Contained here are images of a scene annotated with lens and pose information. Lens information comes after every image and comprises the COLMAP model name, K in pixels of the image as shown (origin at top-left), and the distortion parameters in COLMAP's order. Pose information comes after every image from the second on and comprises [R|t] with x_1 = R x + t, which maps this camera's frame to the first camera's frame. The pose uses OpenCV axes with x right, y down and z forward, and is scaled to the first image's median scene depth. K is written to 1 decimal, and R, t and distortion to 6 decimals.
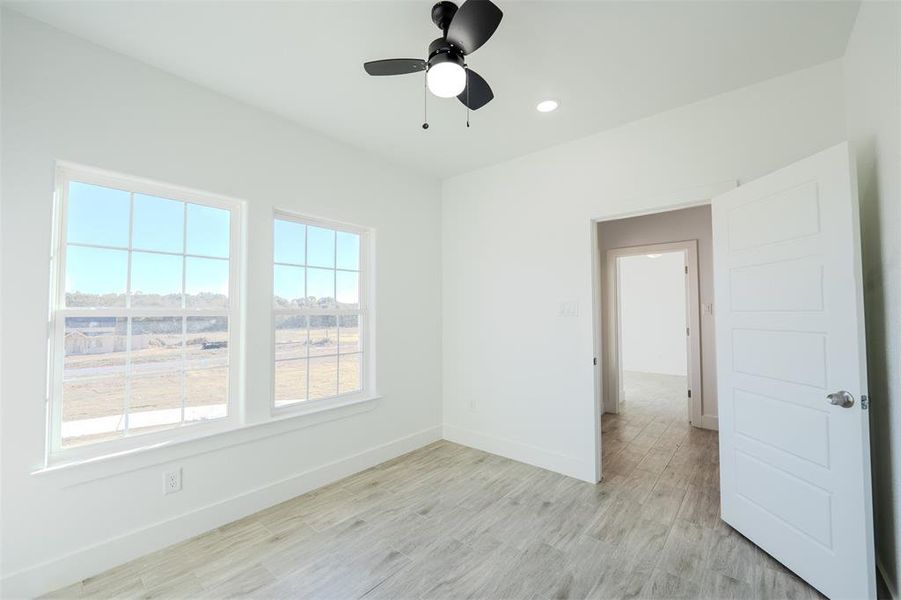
lens RADIAL K [[364.9, 0, 450.5], [0, 364.9, 300.0], [0, 0, 1]] dist [-0.009282, -0.000261]
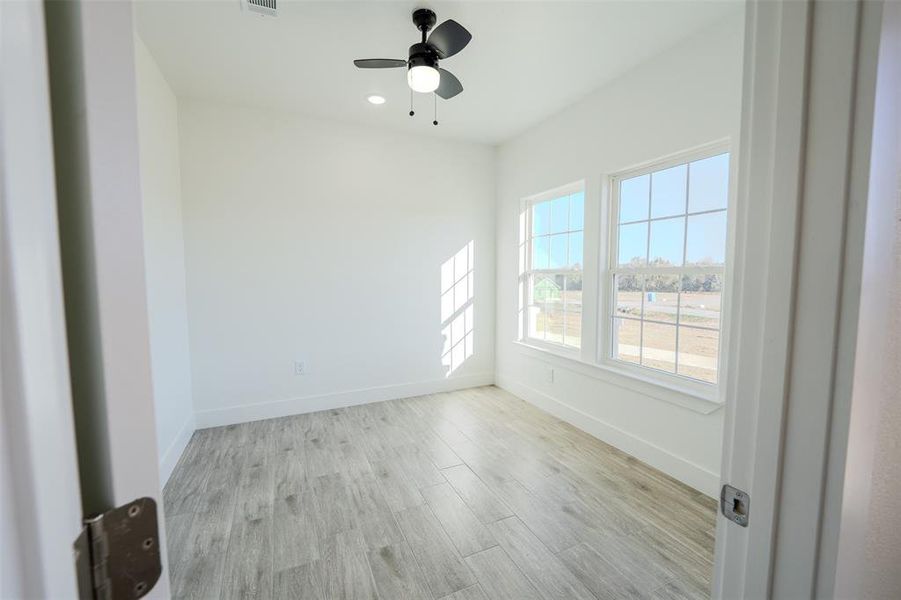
lens RADIAL K [[369.6, 0, 460.8], [0, 369.6, 301.1], [0, 0, 1]] dist [0.000291, -0.000031]
pose [[-0.396296, 0.073844, -0.915149, 0.760957], [0.033010, 0.997262, 0.066175, 0.037088], [0.917529, -0.003984, -0.397648, 1.103315]]
